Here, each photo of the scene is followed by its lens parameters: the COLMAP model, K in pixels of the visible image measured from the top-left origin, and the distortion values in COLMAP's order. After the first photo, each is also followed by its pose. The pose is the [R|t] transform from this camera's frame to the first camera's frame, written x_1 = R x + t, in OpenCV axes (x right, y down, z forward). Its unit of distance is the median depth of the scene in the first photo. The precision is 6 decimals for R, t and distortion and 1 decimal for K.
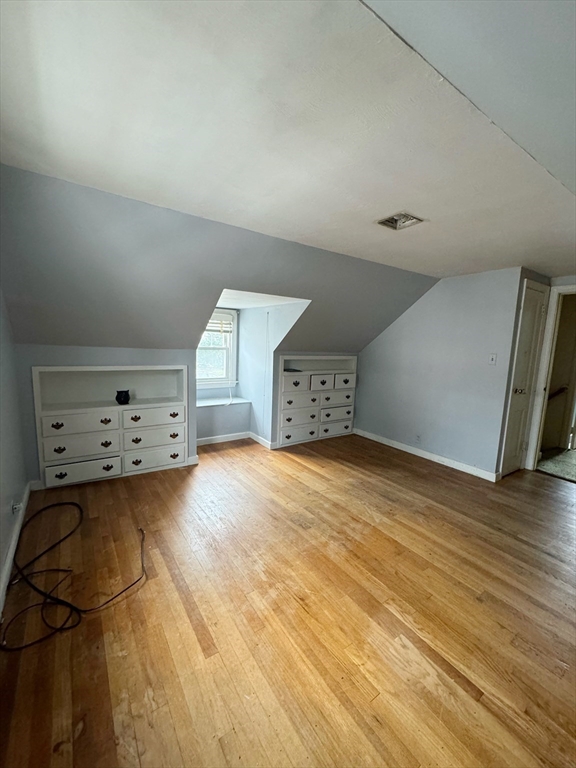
lens RADIAL K [[317.7, 0, 288.0], [0, 317.7, 384.0], [0, 0, 1]] dist [-0.000733, -0.000336]
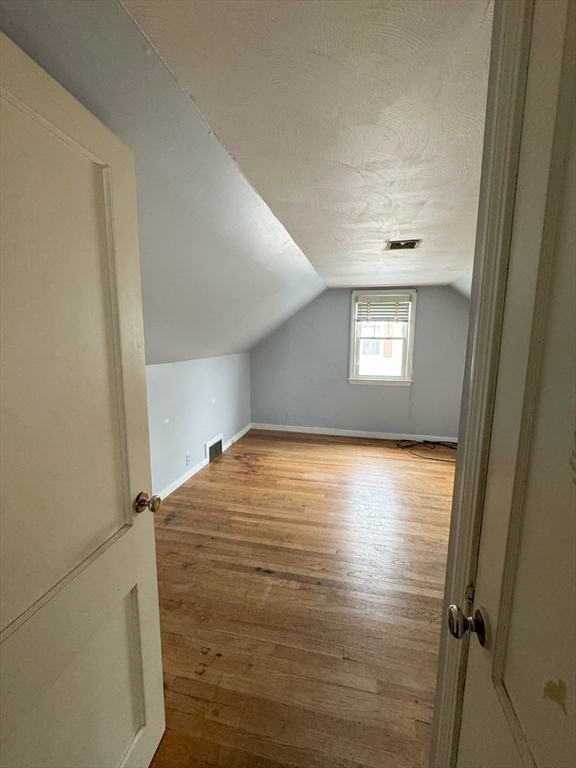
lens RADIAL K [[317.7, 0, 288.0], [0, 317.7, 384.0], [0, 0, 1]] dist [-0.000733, -0.000336]
pose [[-0.737145, 0.052207, -0.673715, 2.059894], [-0.123317, 0.969875, 0.210085, -0.286808], [0.664387, 0.237944, -0.708500, 2.334424]]
